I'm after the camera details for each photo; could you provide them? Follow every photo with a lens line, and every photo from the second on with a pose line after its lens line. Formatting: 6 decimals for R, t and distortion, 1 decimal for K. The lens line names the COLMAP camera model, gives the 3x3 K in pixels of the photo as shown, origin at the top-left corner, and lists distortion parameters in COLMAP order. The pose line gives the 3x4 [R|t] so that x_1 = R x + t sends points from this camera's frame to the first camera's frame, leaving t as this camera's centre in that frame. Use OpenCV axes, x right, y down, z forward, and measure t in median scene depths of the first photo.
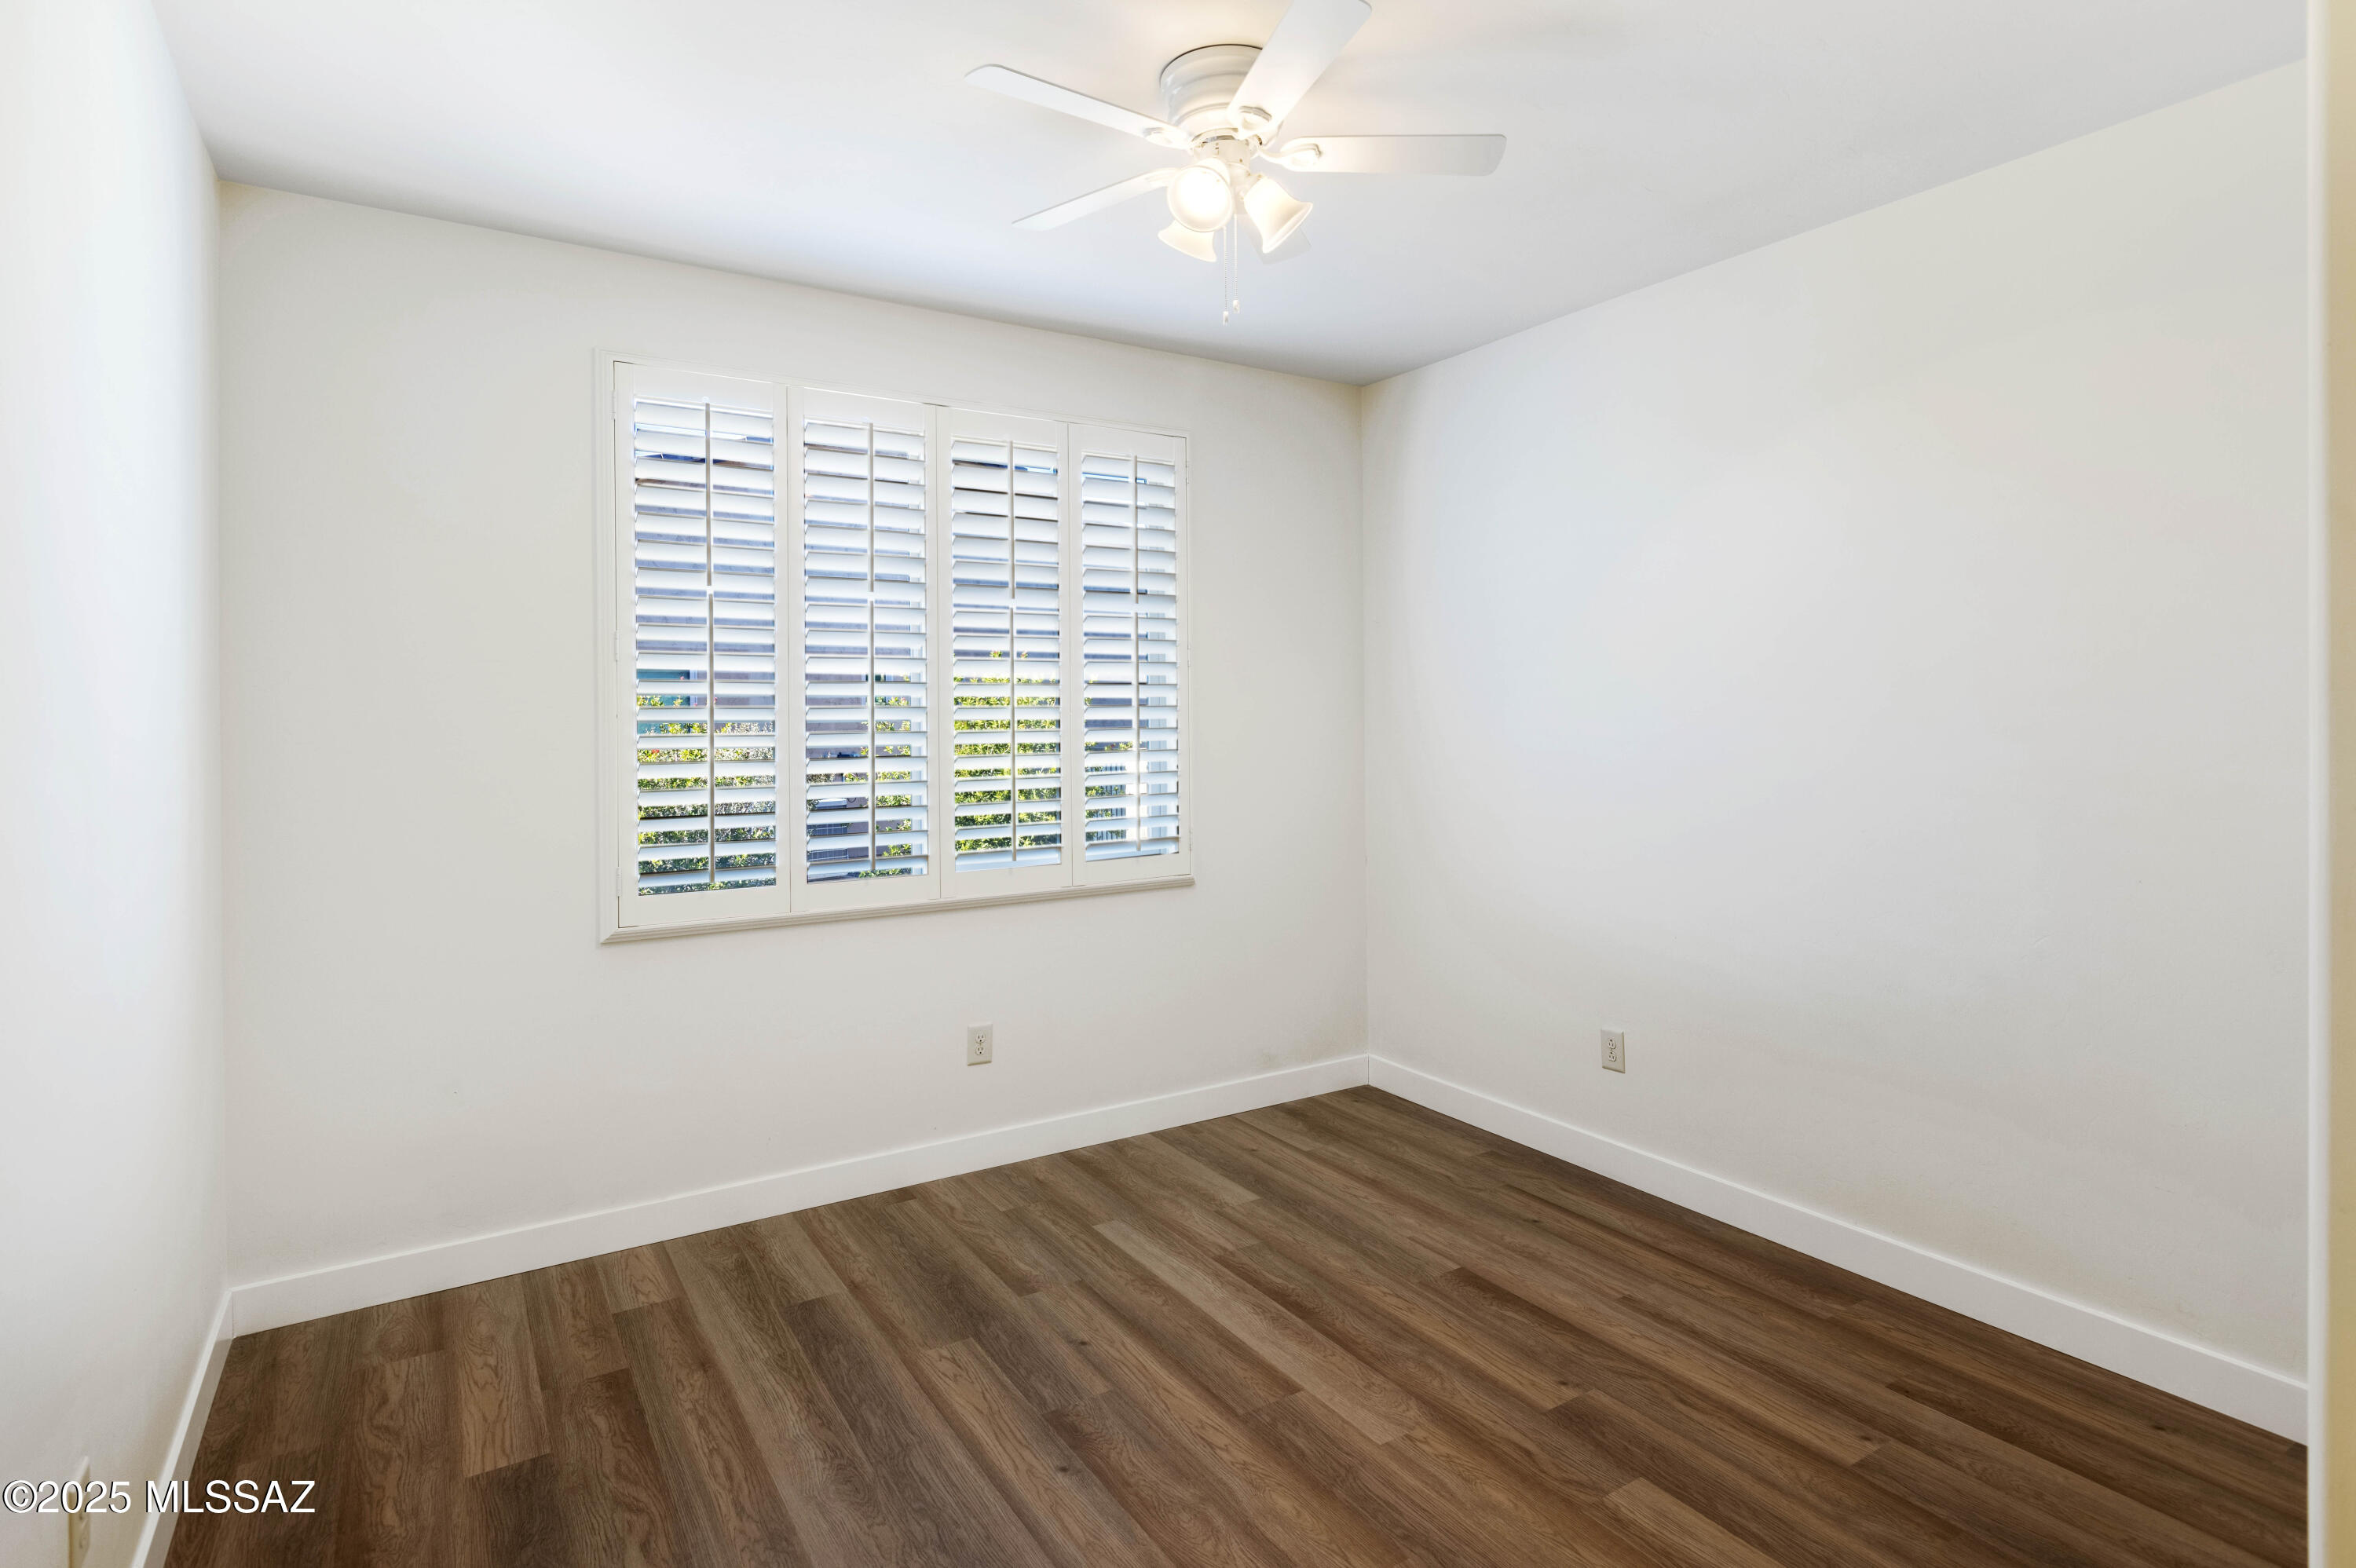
lens RADIAL K [[1189.2, 0, 1184.6], [0, 1189.2, 766.7], [0, 0, 1]] dist [0.003047, -0.000008]
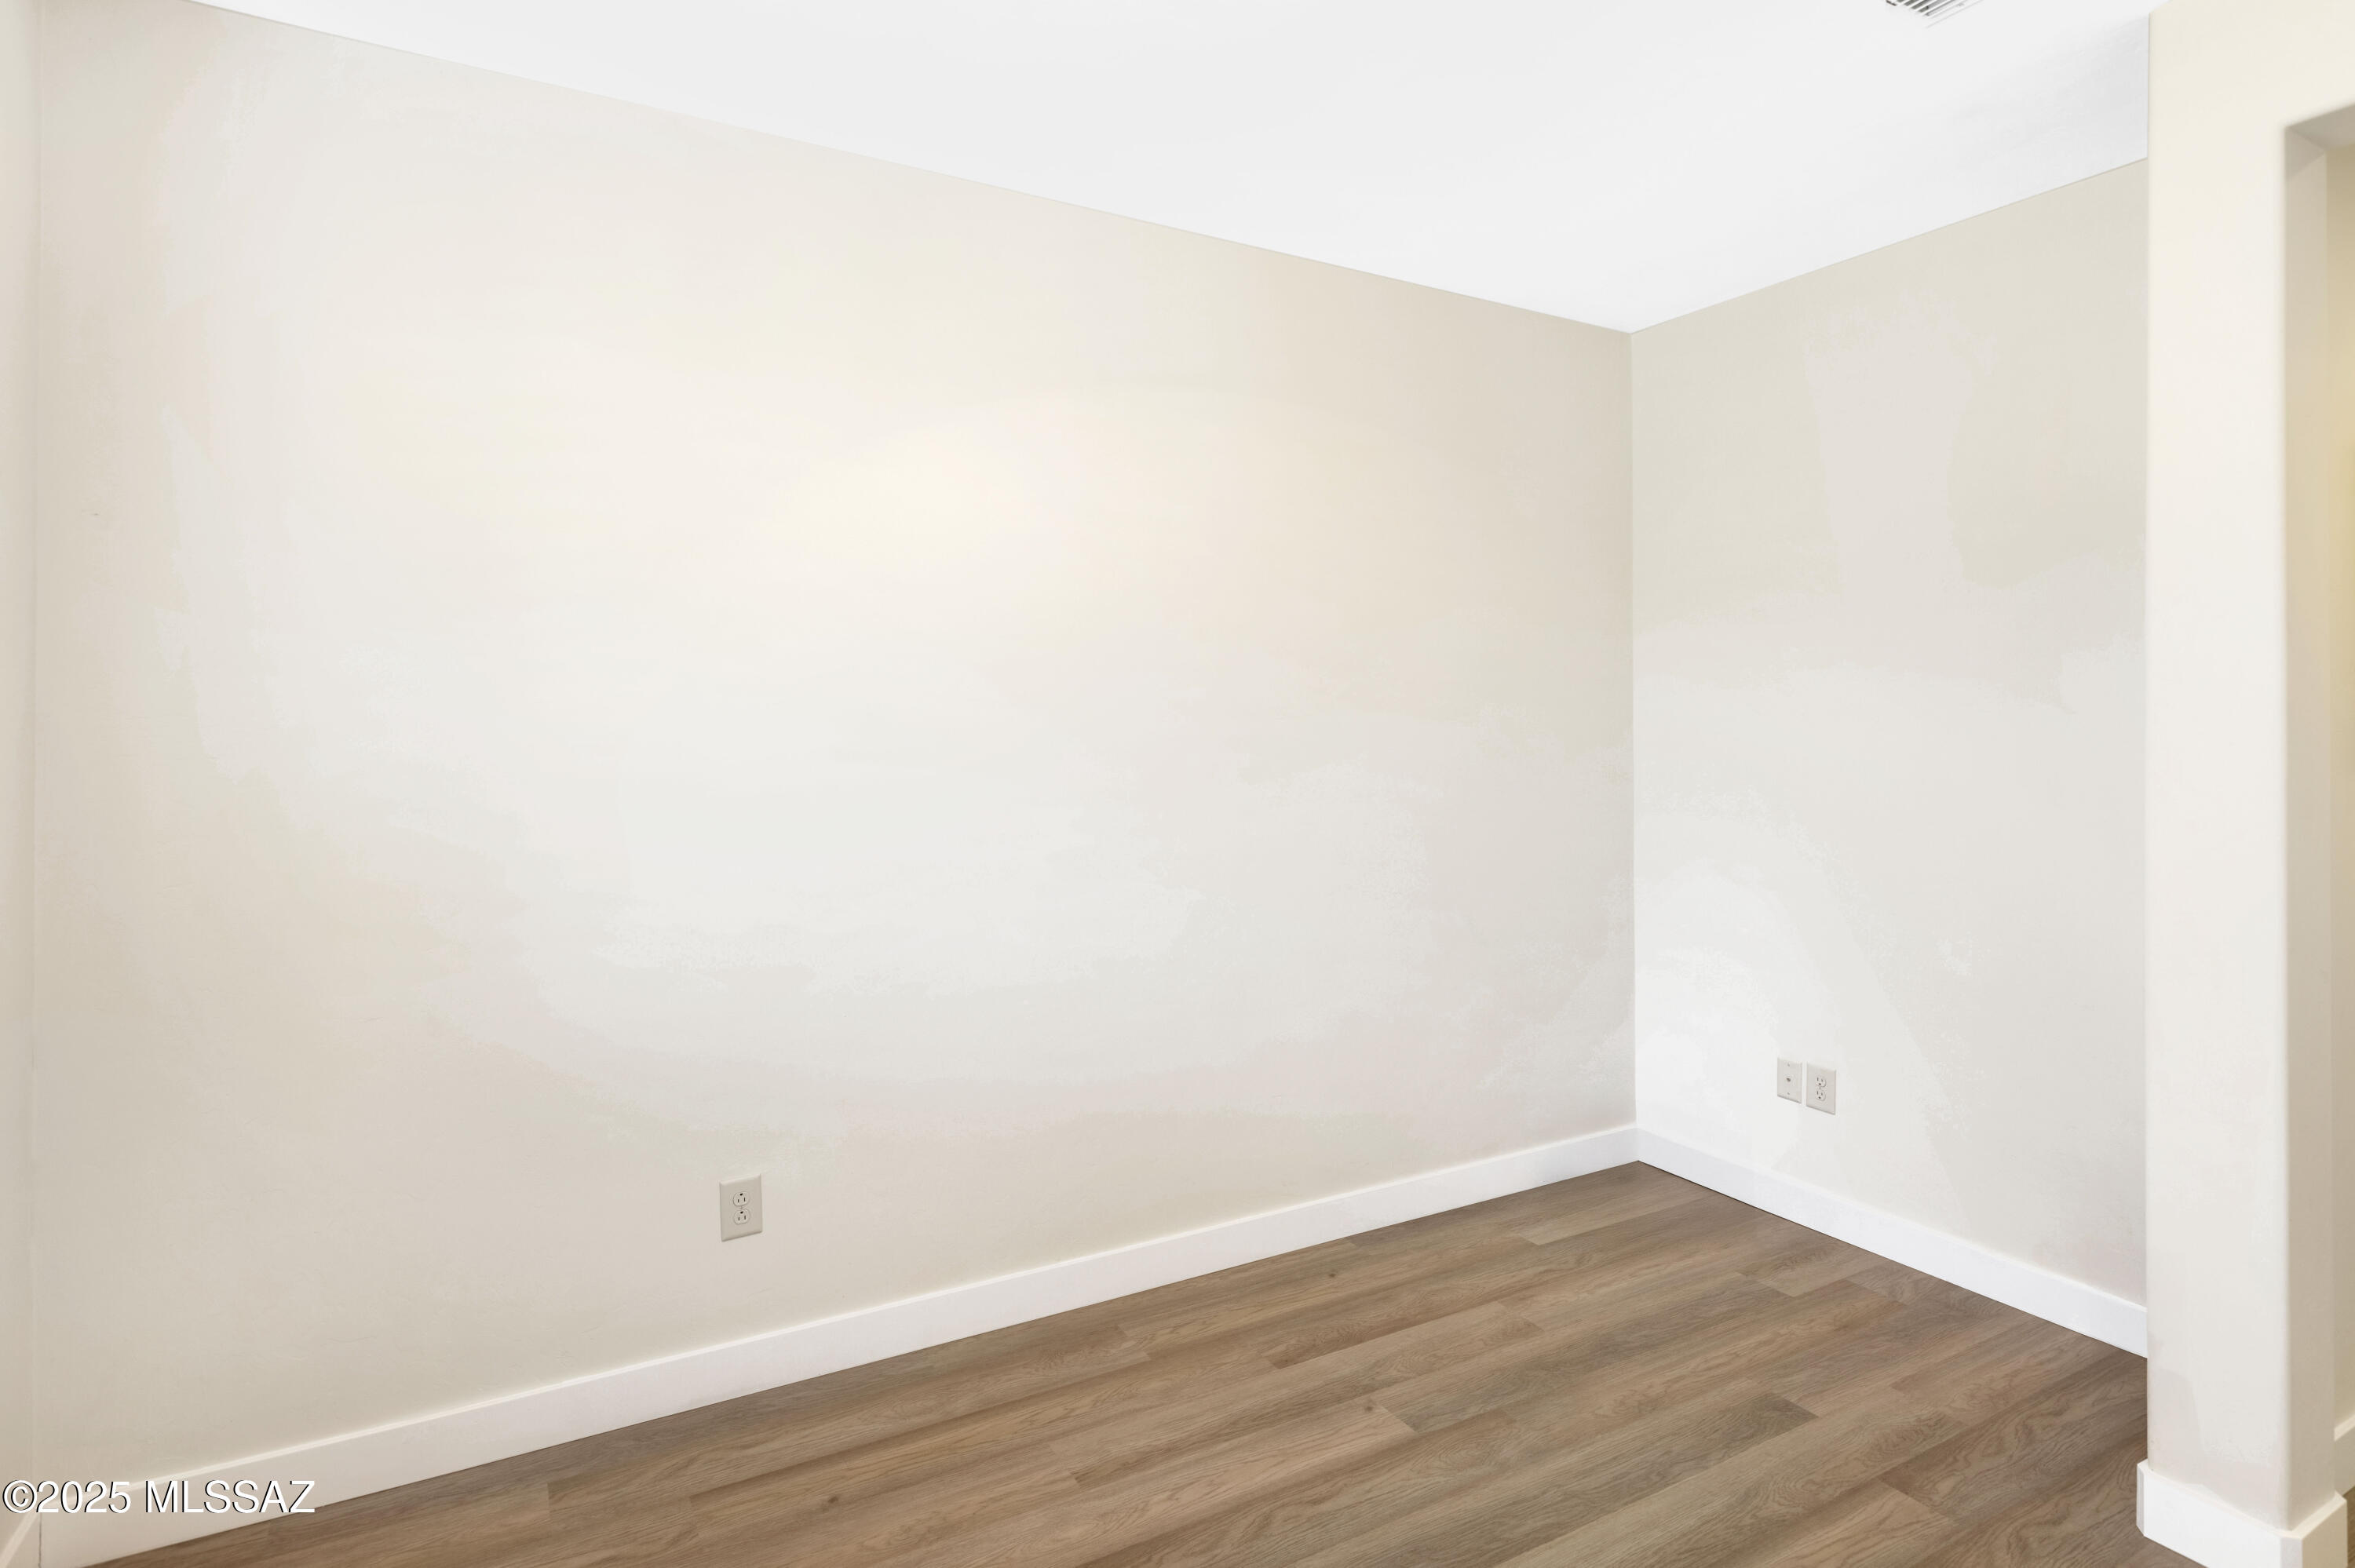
lens RADIAL K [[1188.7, 0, 1184.1], [0, 1188.7, 766.7], [0, 0, 1]] dist [0.003047, -0.000008]
pose [[0.054237, -0.023024, 0.998263, -0.403552], [0.040625, 0.998957, 0.020832, -0.023990], [-0.997701, 0.039424, 0.055116, 0.935127]]
